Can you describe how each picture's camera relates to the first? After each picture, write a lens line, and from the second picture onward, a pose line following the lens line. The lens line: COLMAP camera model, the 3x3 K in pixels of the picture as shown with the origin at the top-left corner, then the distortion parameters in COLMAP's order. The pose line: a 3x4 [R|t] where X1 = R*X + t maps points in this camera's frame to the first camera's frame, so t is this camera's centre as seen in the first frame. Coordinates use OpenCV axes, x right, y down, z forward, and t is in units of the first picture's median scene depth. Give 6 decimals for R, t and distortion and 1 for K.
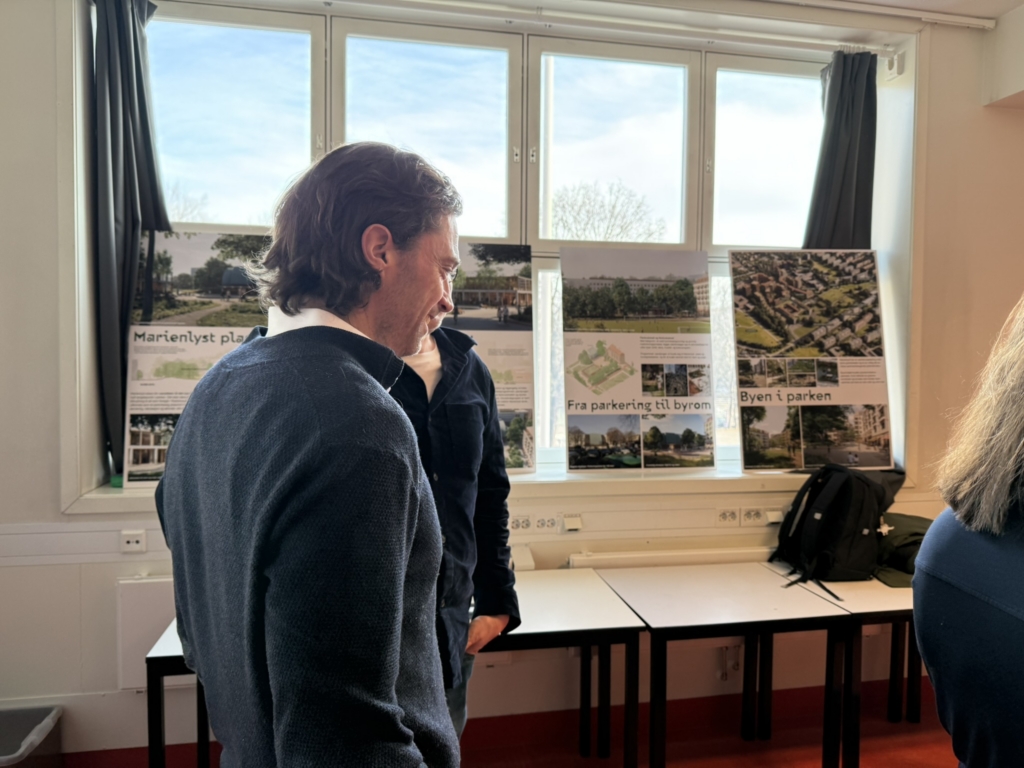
lens RADIAL K [[731.4, 0, 506.0], [0, 731.4, 387.5], [0, 0, 1]] dist [0.016366, -0.053538]
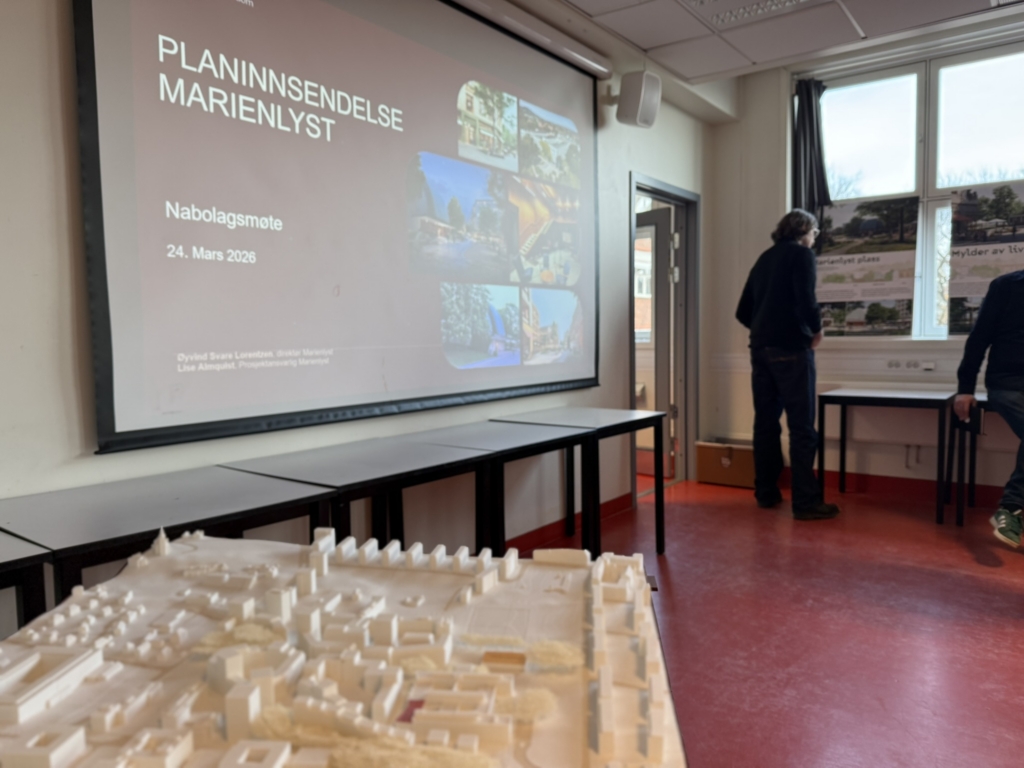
lens RADIAL K [[731.4, 0, 517.8], [0, 731.4, 412.4], [0, 0, 1]] dist [0.016366, -0.053538]
pose [[0.680909, 0.044498, -0.731015, 0.383051], [-0.000505, 0.998181, 0.060290, 0.201002], [0.732368, -0.040682, 0.679692, -0.875309]]
